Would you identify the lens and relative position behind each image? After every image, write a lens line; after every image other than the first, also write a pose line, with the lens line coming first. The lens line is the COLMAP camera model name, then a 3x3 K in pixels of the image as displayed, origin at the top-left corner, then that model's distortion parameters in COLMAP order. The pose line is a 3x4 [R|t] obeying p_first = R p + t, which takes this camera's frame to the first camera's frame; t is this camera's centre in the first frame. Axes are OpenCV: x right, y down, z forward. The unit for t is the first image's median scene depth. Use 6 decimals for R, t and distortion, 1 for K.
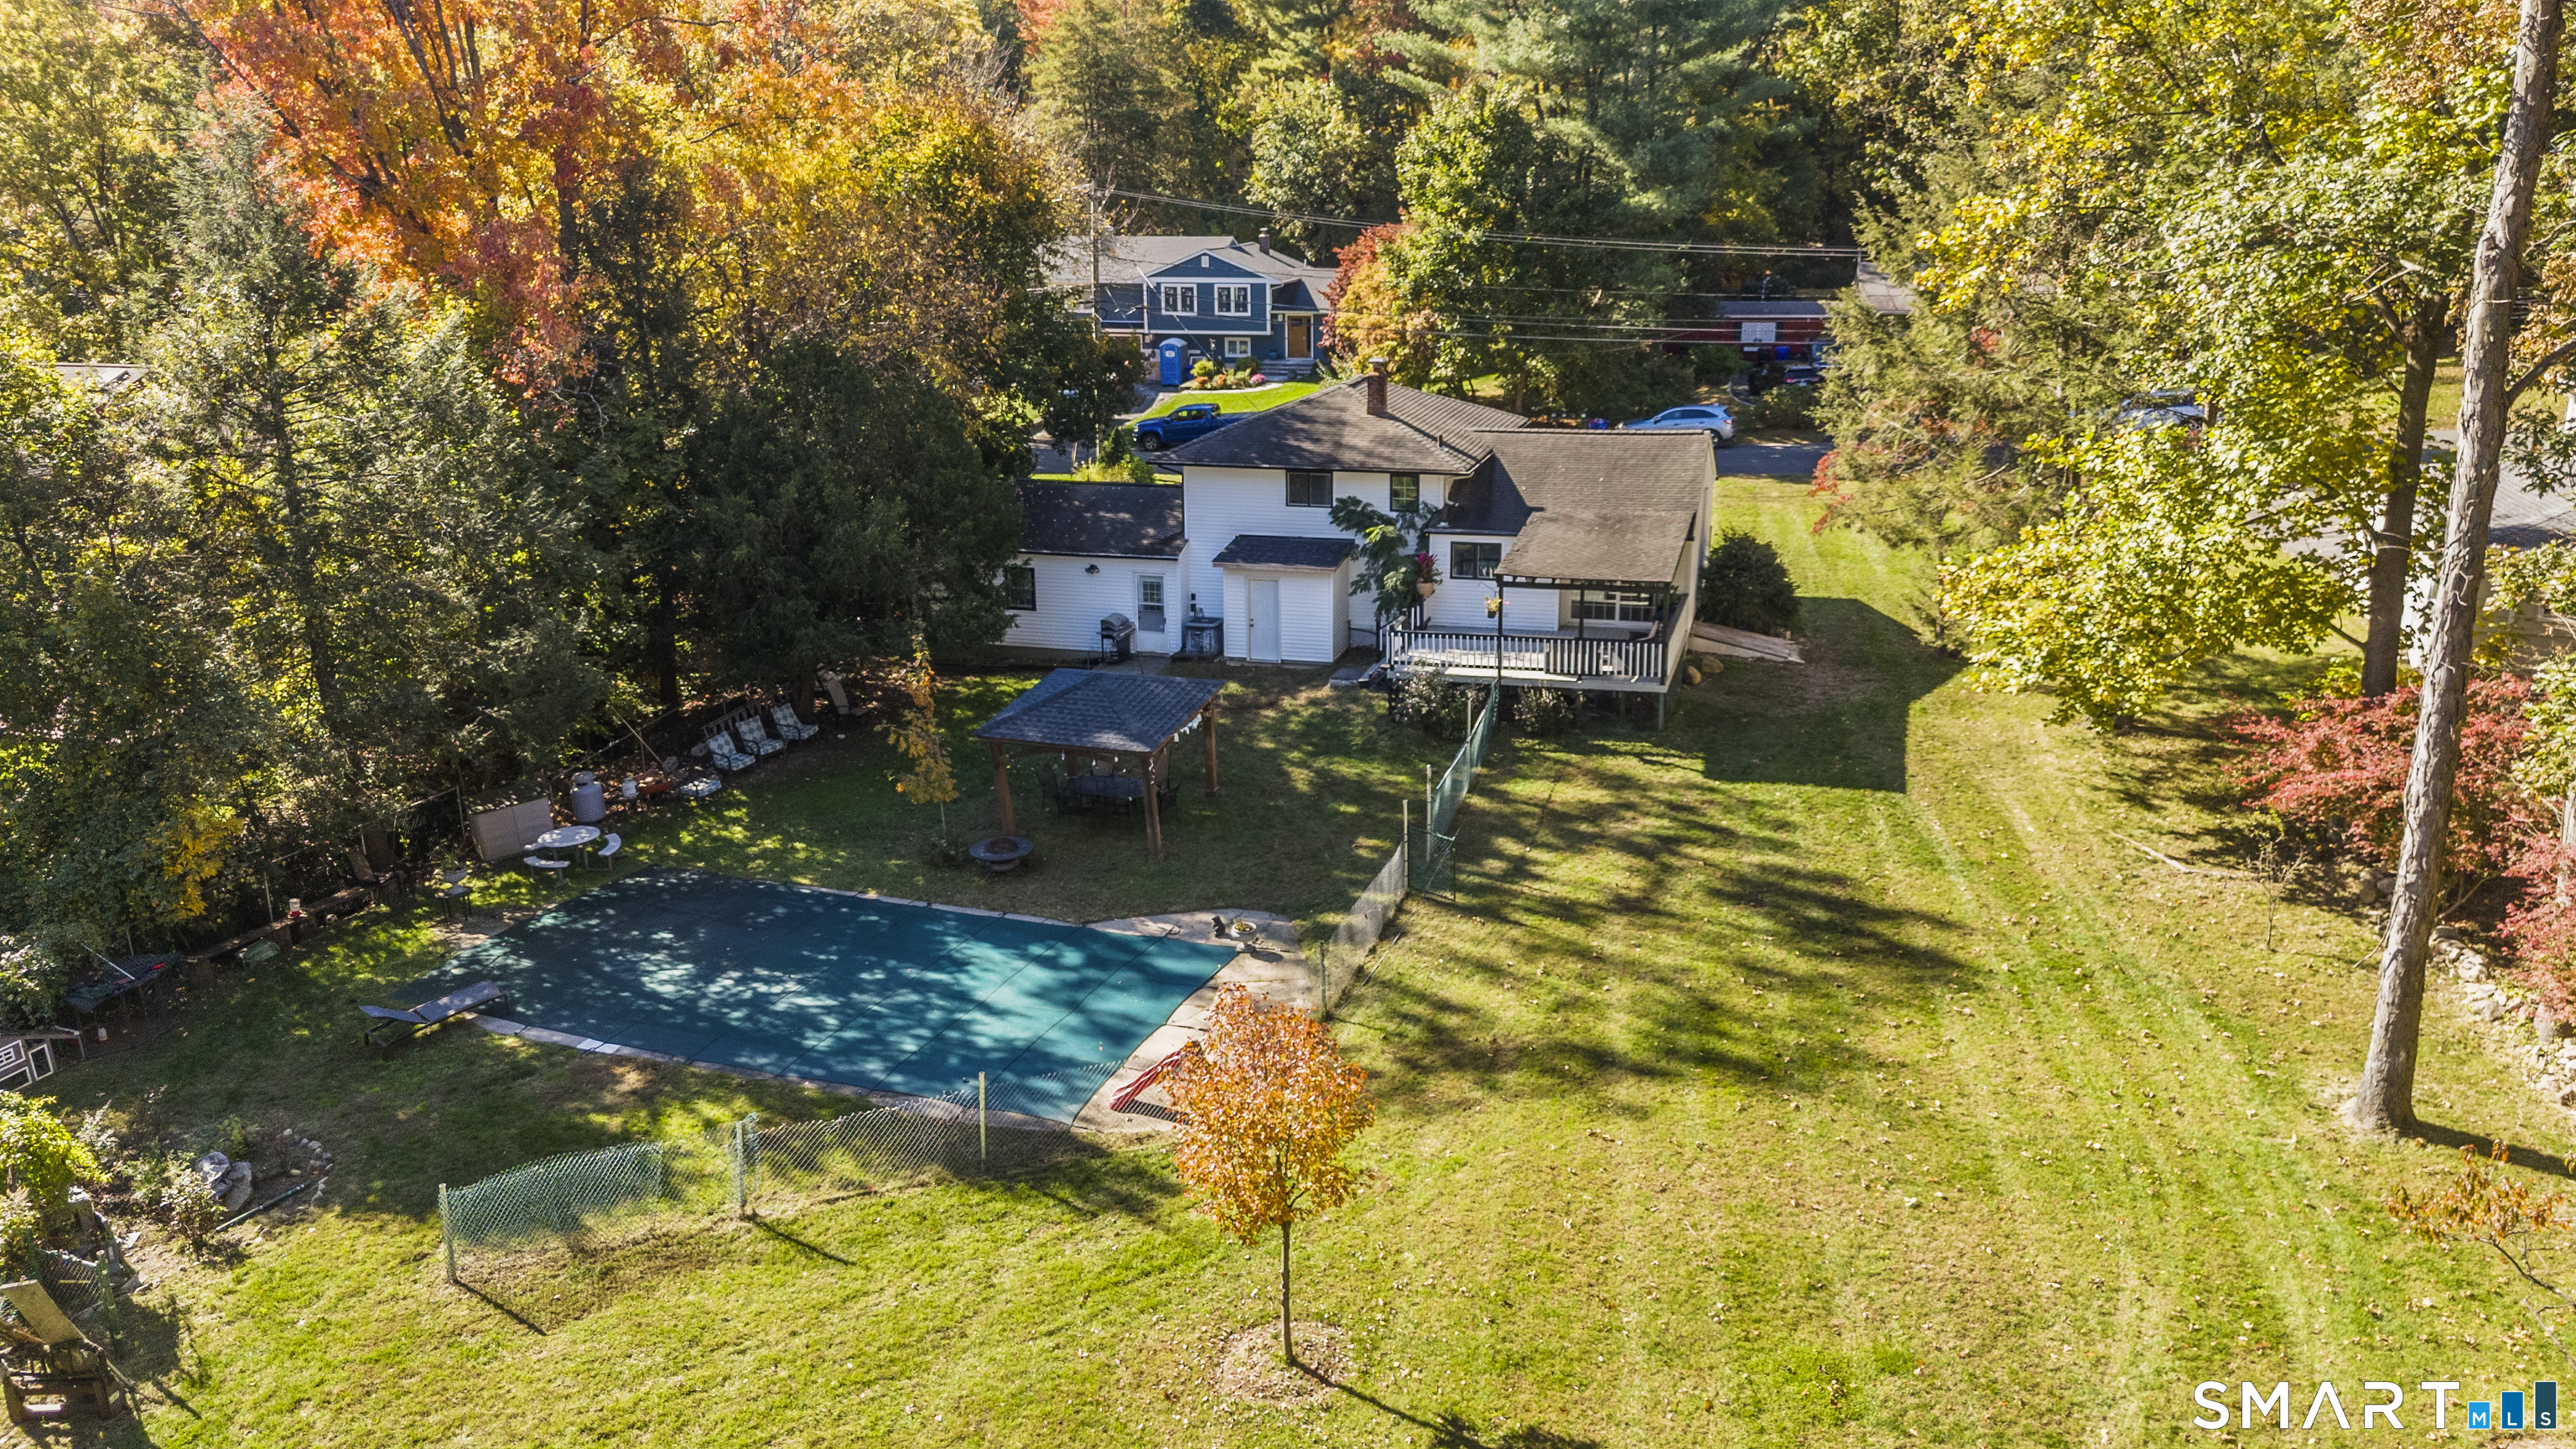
lens RADIAL K [[1793.1, 0, 1288.0], [0, 1793.1, 724.5], [0, 0, 1]] dist [0.040555, 0.000424]
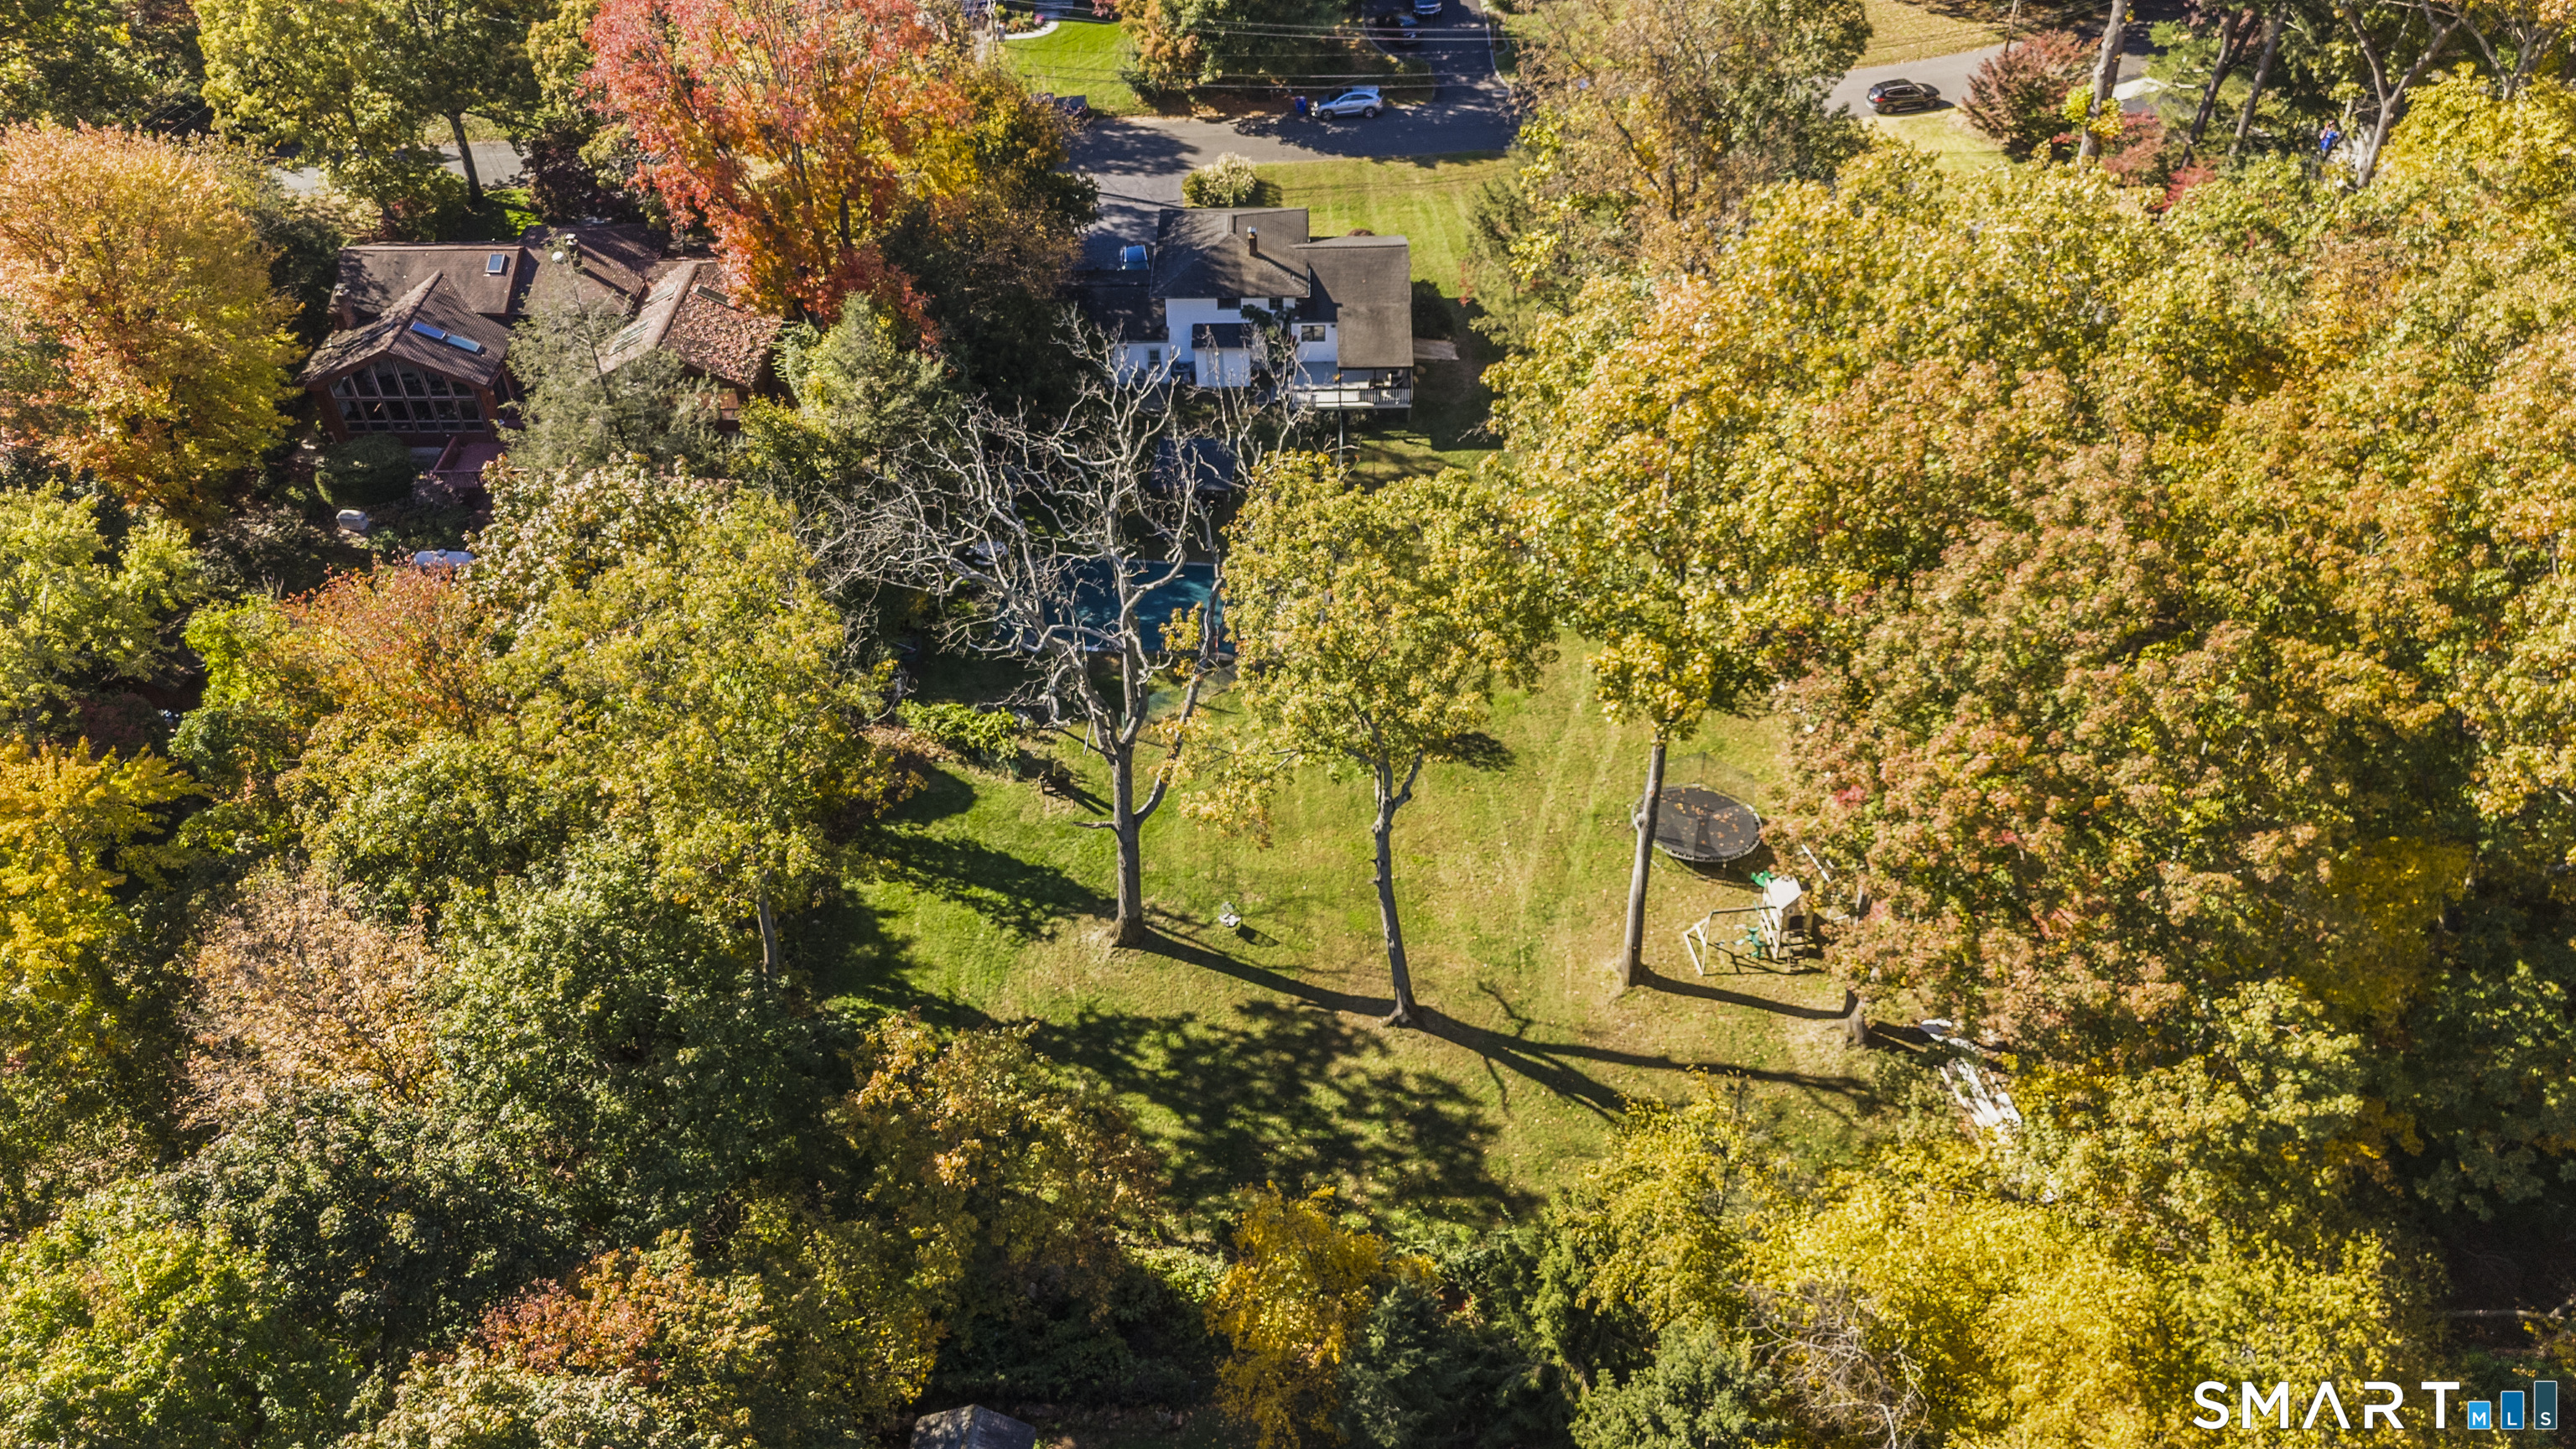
lens RADIAL K [[1842.6, 0, 1292.5], [0, 1842.6, 766.5], [0, 0, 1]] dist [0.028908, -0.000450]
pose [[0.963866, -0.191650, 0.185021, -0.420368], [0.094337, 0.895115, 0.435740, -0.580236], [-0.249125, -0.402541, 0.880851, -1.136290]]
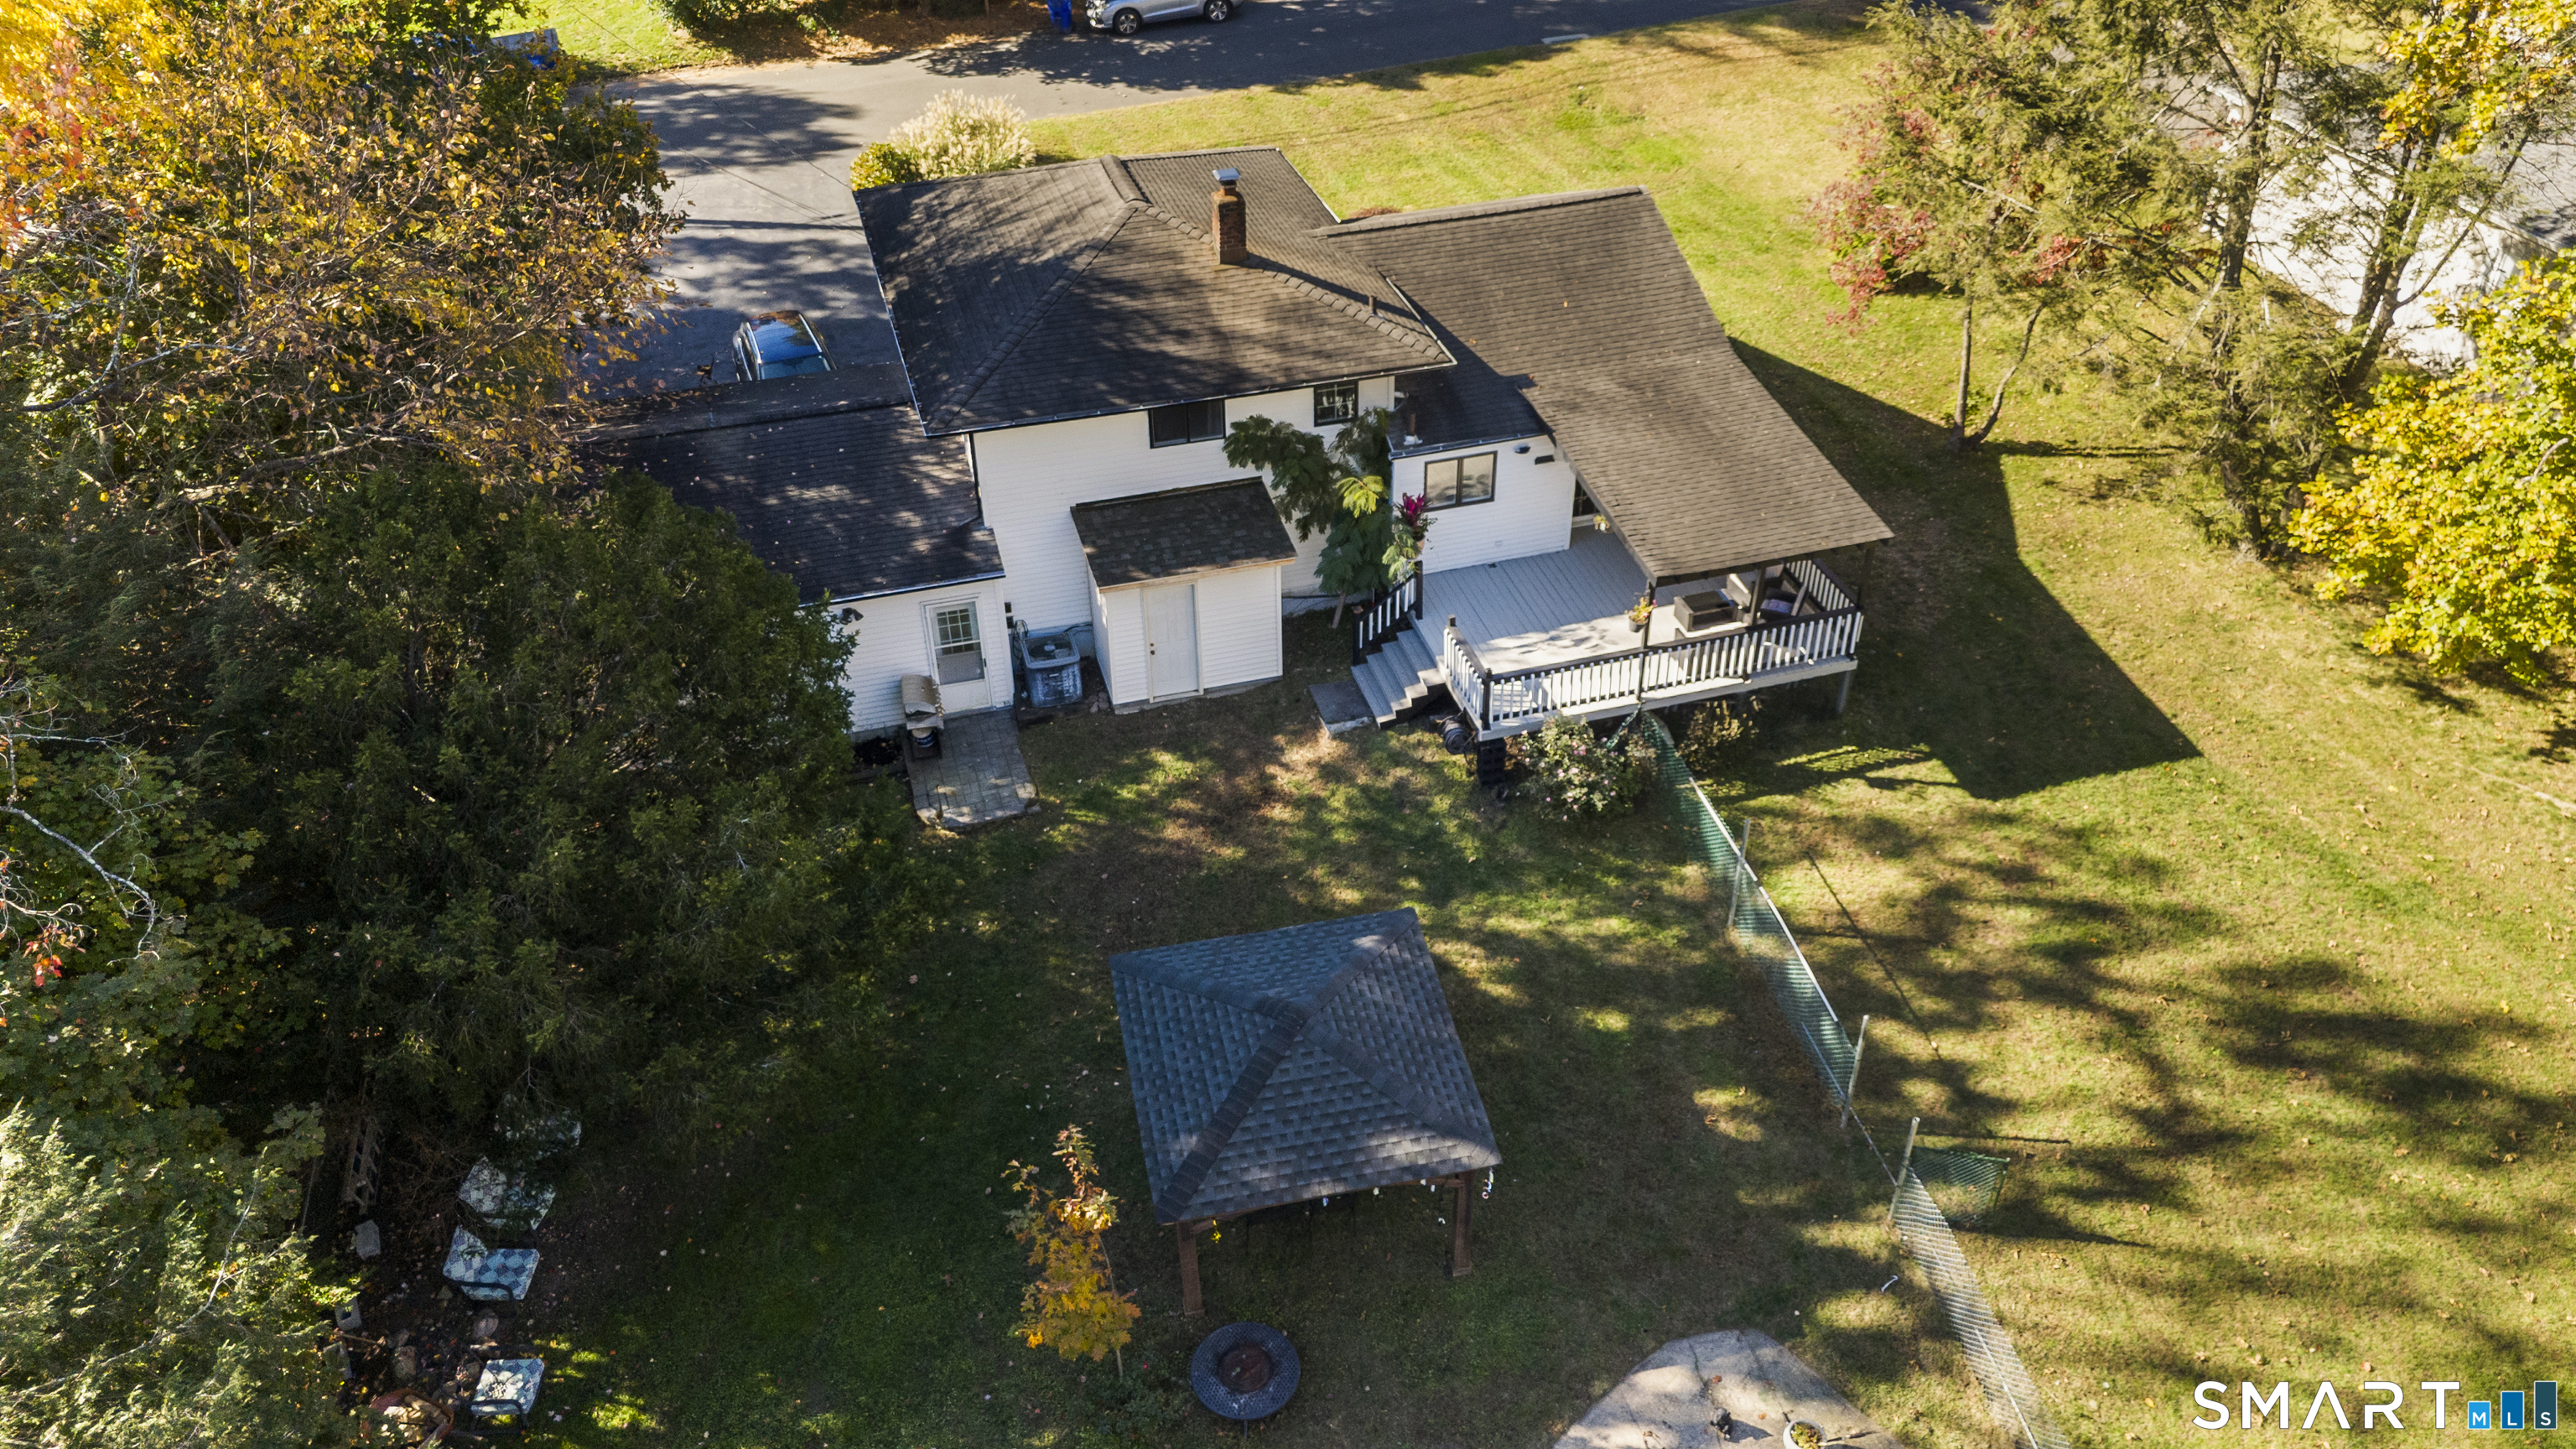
lens RADIAL K [[1793.1, 0, 1288.0], [0, 1793.1, 724.5], [0, 0, 1]] dist [0.040555, 0.000424]
pose [[0.847883, -0.324364, 0.419384, -0.256277], [0.157360, 0.909332, 0.385166, -0.270642], [-0.506293, -0.260582, 0.822049, 0.444043]]
